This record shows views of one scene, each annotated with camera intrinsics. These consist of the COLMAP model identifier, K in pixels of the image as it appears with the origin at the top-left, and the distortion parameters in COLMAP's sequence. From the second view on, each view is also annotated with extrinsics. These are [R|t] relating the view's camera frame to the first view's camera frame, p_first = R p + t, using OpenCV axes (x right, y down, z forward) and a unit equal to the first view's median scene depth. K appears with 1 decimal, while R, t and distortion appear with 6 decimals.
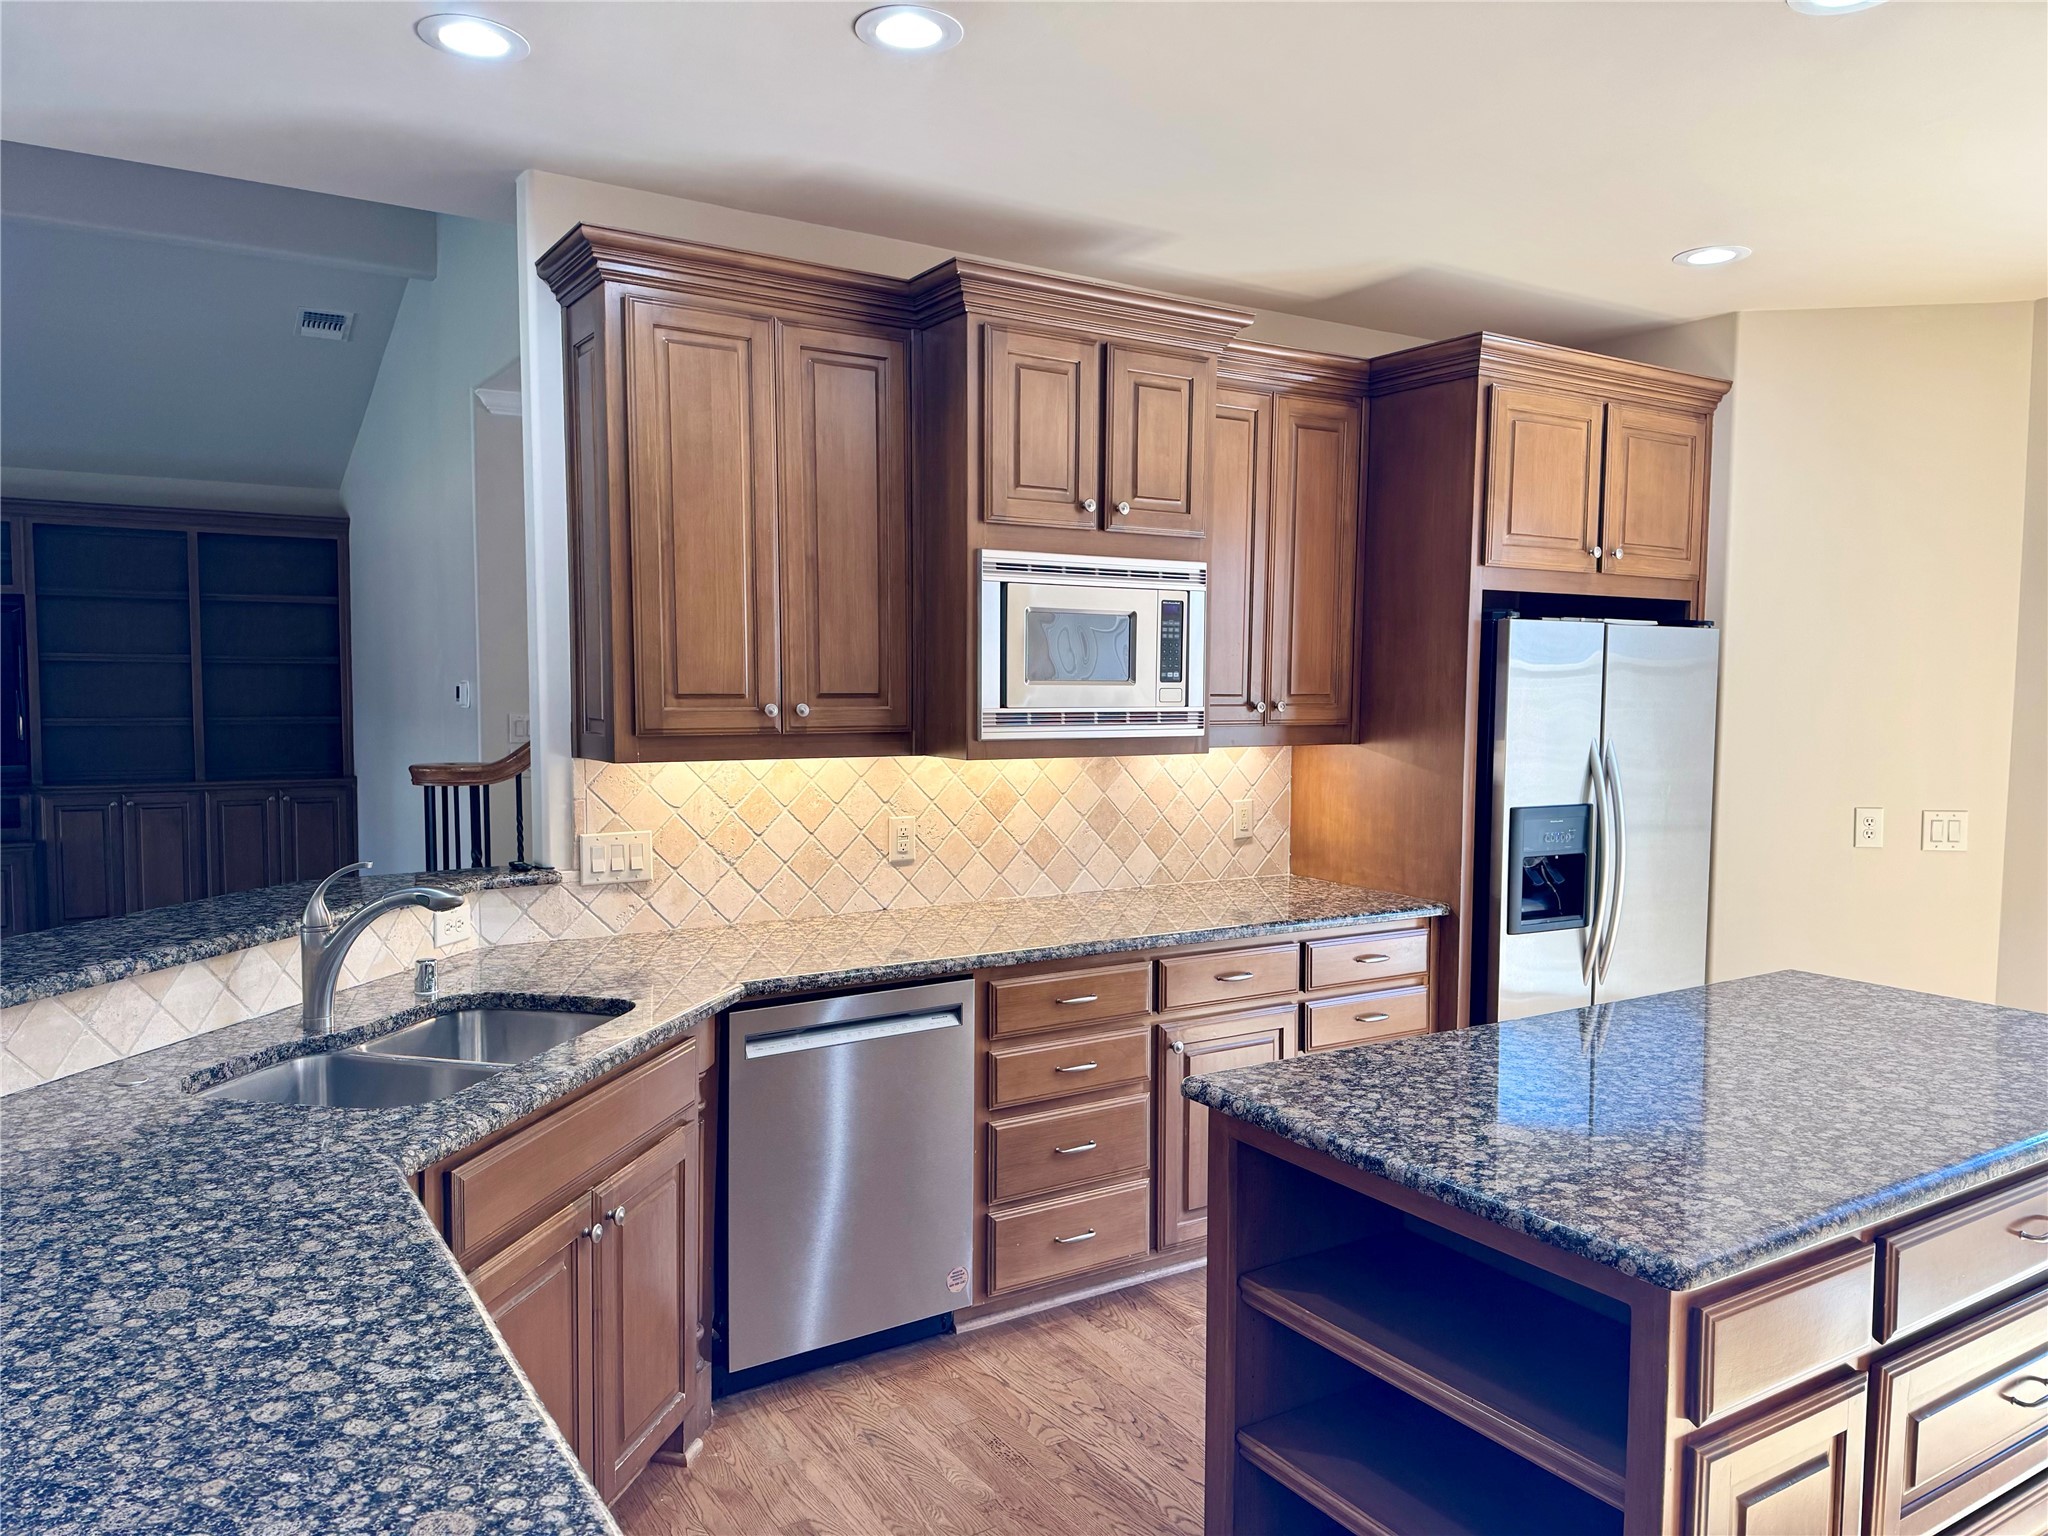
lens RADIAL K [[1440.8, 0, 1022.6], [0, 1440.8, 772.0], [0, 0, 1]] dist [0.001653, -0.006022]
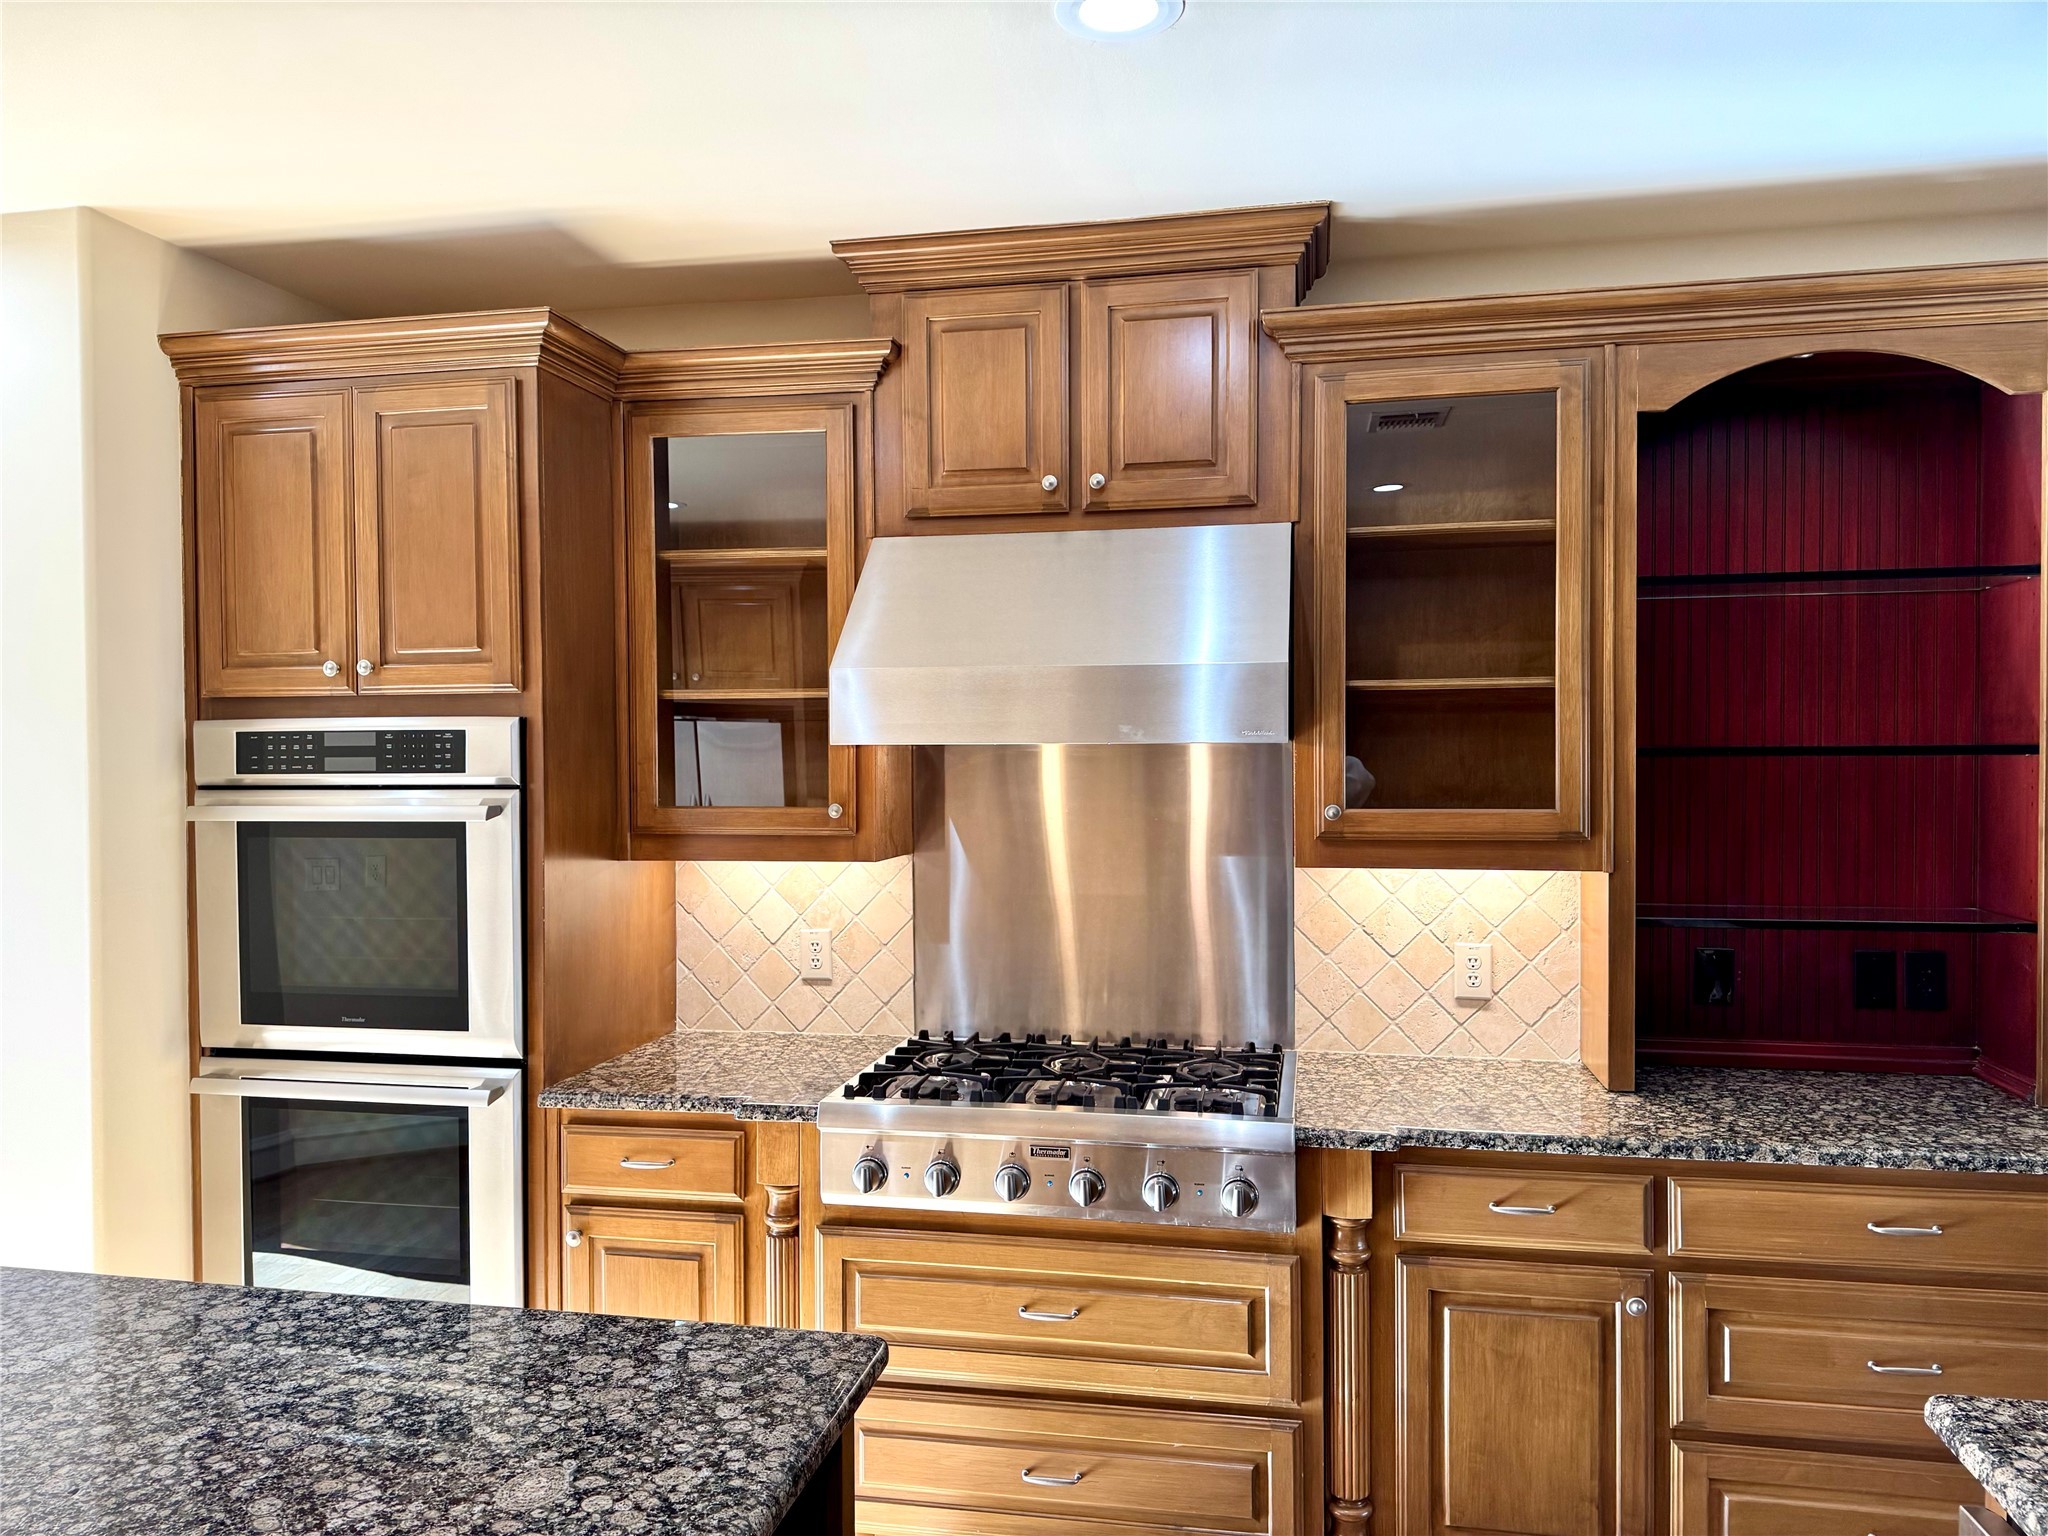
lens RADIAL K [[1440.8, 0, 1027.0], [0, 1440.8, 764.4], [0, 0, 1]] dist [0.001653, -0.006022]
pose [[-0.731457, -0.003920, 0.681876, -0.279690], [0.043808, 0.997648, 0.052728, -0.104779], [-0.680479, 0.068440, -0.729565, 1.347330]]
